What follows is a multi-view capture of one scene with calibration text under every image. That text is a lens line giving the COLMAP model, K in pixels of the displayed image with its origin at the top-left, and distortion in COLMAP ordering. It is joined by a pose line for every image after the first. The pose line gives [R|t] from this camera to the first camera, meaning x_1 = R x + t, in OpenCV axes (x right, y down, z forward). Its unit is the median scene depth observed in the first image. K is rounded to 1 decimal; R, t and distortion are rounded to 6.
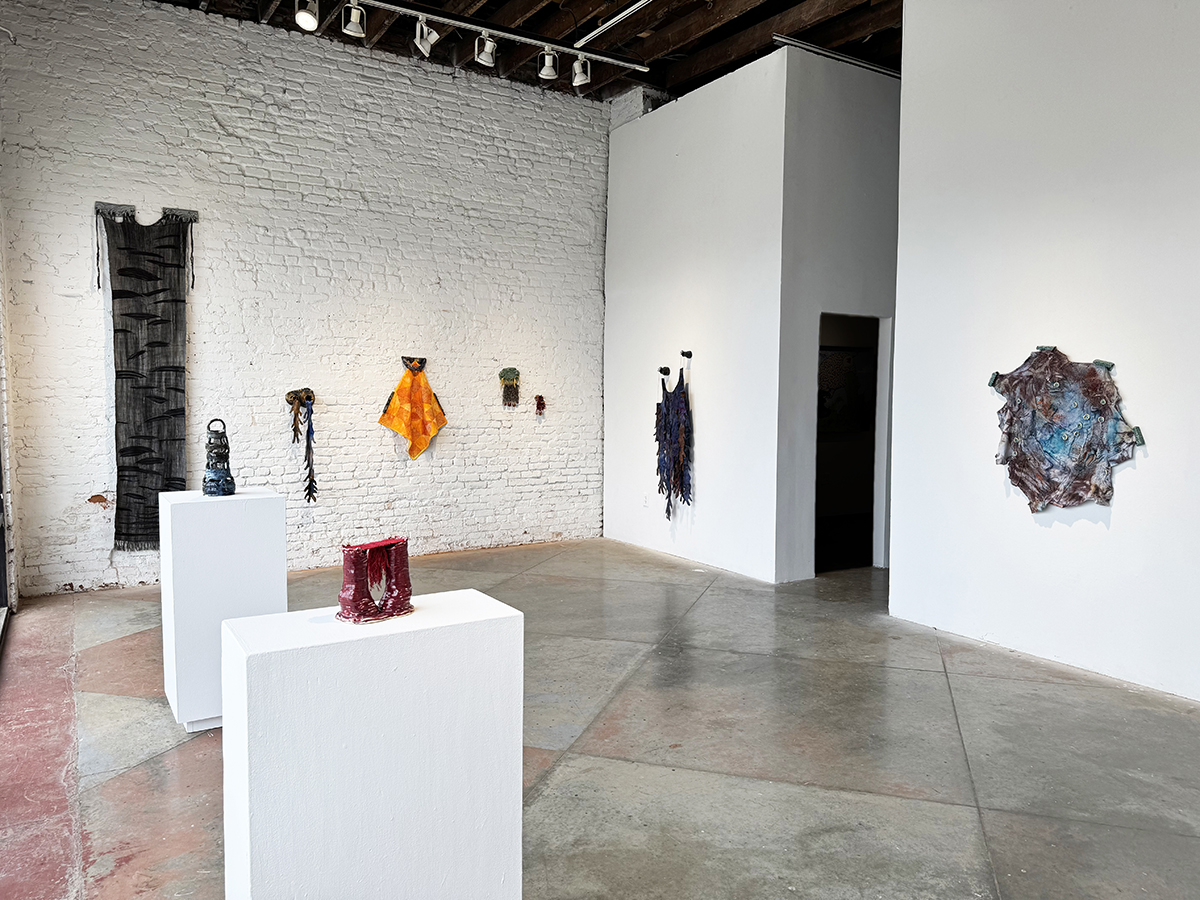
lens RADIAL K [[868.3, 0, 618.8], [0, 868.3, 433.1], [0, 0, 1]] dist [0.038508, -0.055379]
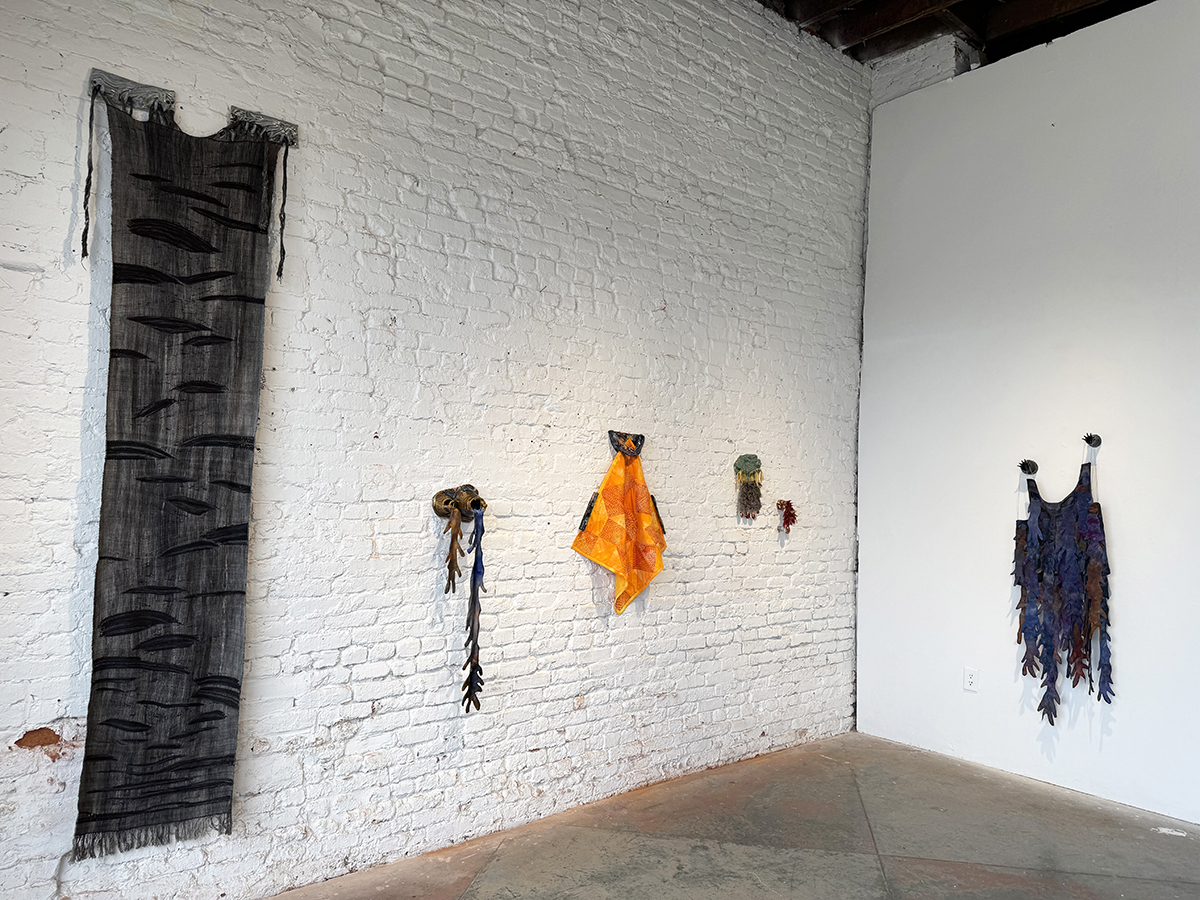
lens RADIAL K [[868.3, 0, 629.2], [0, 868.3, 432.9], [0, 0, 1]] dist [0.038508, -0.055379]
pose [[0.992197, 0.030945, 0.120781, -0.308314], [-0.018532, 0.994553, -0.102576, -0.029241], [-0.123297, 0.099537, 0.987365, 0.444991]]
